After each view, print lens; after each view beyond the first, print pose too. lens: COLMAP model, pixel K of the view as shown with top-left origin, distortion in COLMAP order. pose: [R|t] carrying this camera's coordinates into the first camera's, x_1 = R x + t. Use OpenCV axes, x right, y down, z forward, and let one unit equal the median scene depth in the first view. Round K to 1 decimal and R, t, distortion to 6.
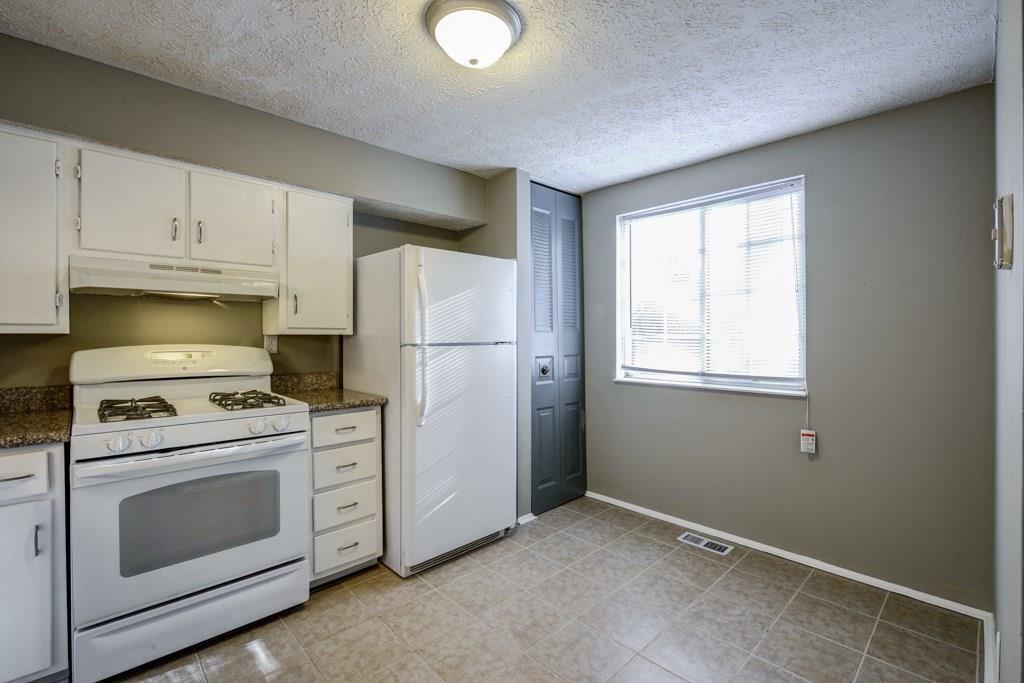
lens RADIAL K [[453.9, 0, 517.8], [0, 453.9, 340.7], [0, 0, 1]] dist [-0.011660, 0.000739]
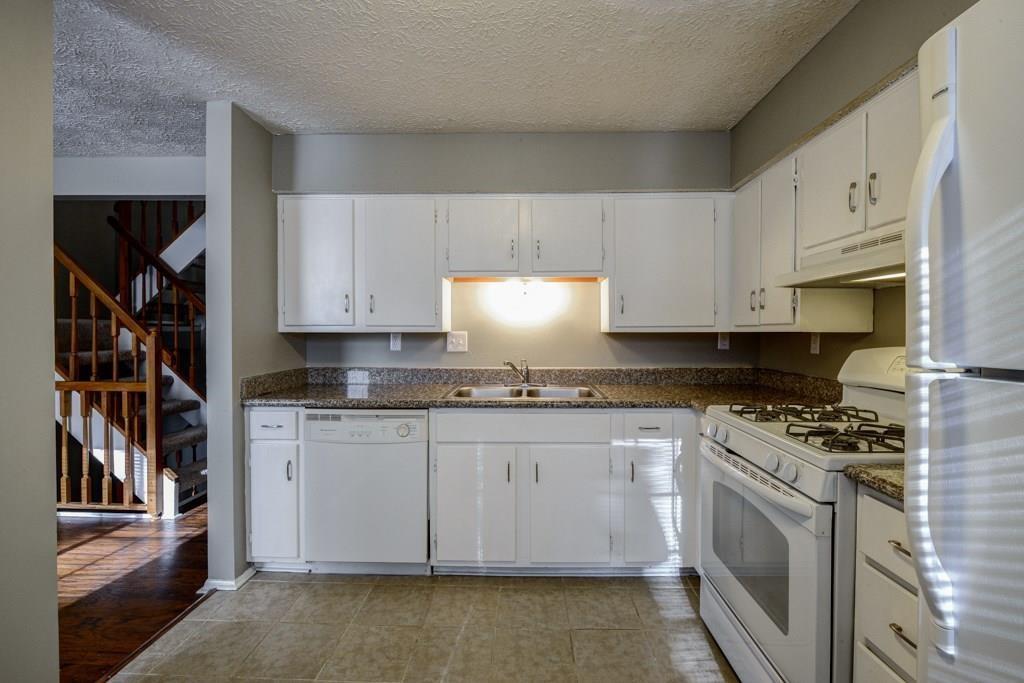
lens RADIAL K [[453.9, 0, 518.4], [0, 453.9, 337.5], [0, 0, 1]] dist [-0.011660, 0.000739]
pose [[-0.714048, 0.009069, -0.700038, 0.194948], [-0.008423, 0.999732, 0.021542, -0.017231], [0.700046, 0.021278, -0.713781, 1.130038]]
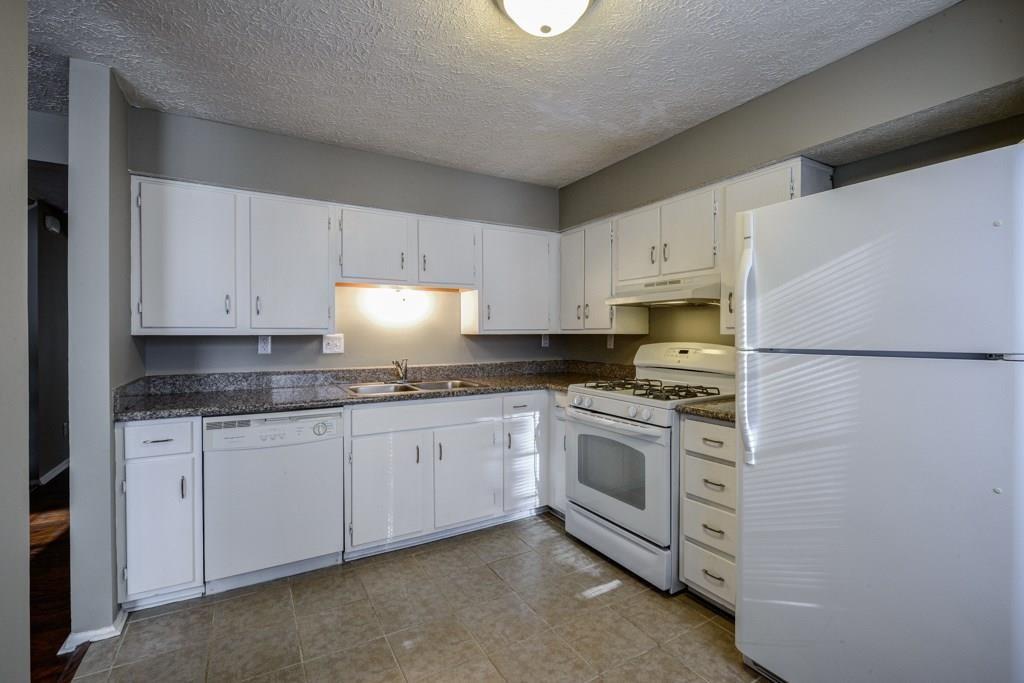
lens RADIAL K [[453.9, 0, 517.3], [0, 453.9, 337.0], [0, 0, 1]] dist [-0.011660, 0.000739]
pose [[-0.237048, 0.008459, -0.971461, 0.619505], [-0.010630, 0.999880, 0.011300, -0.016632], [0.971440, 0.013005, -0.236929, 0.909870]]
